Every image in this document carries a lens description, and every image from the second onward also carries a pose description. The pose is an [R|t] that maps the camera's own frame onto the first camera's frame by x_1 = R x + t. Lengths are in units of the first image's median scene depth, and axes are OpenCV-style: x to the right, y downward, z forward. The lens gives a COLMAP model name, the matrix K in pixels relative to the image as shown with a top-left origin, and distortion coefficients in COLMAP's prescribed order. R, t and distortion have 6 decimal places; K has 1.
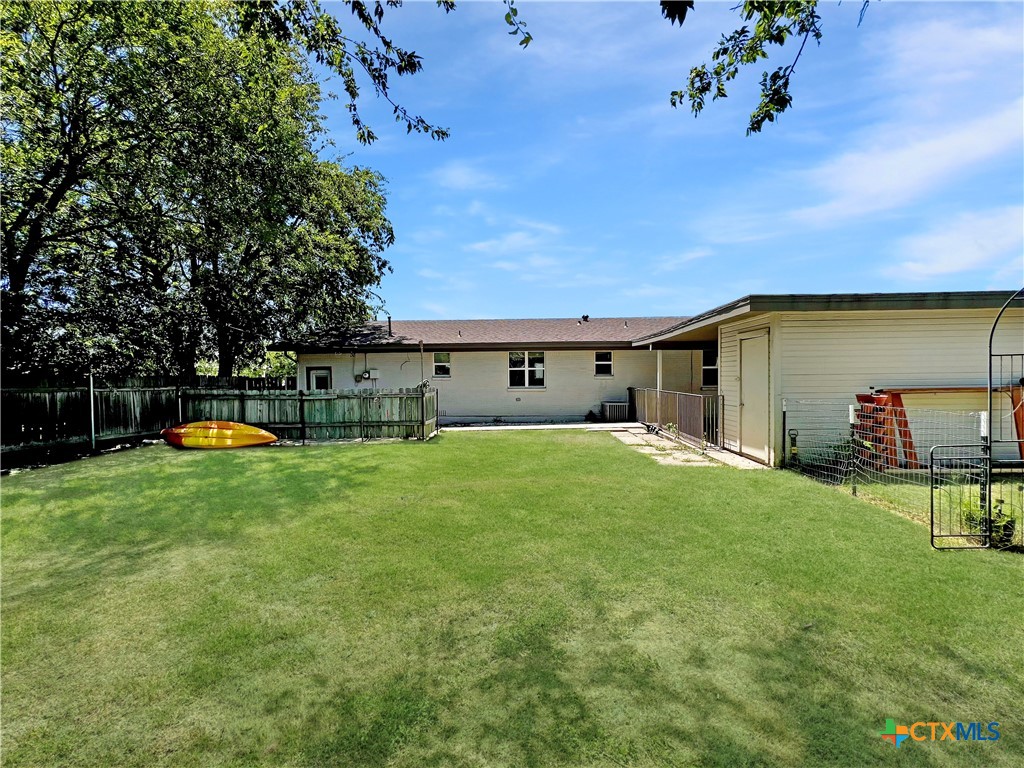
lens RADIAL K [[415.8, 0, 511.2], [0, 415.8, 383.6], [0, 0, 1]] dist [-0.000357, 0.000105]
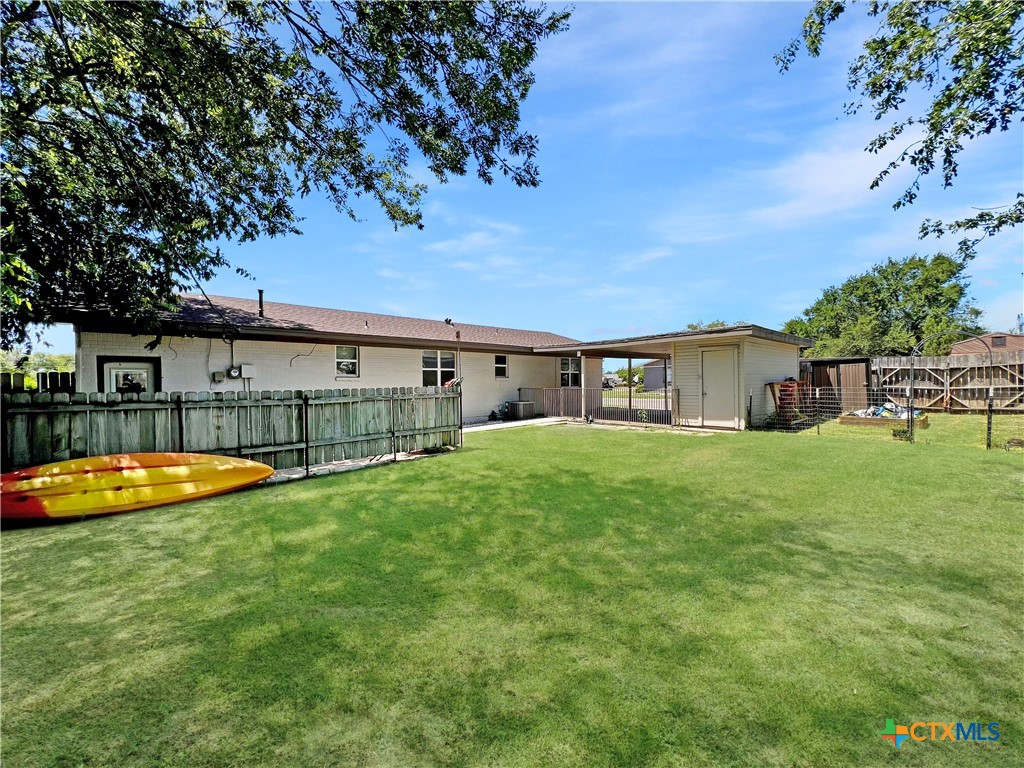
lens RADIAL K [[415.8, 0, 512.8], [0, 415.8, 384.4], [0, 0, 1]] dist [-0.000357, 0.000105]
pose [[0.698040, 0.000437, 0.716059, -0.725925], [0.014209, 0.999794, -0.014461, 0.020193], [-0.715918, 0.020269, 0.697890, 0.313258]]
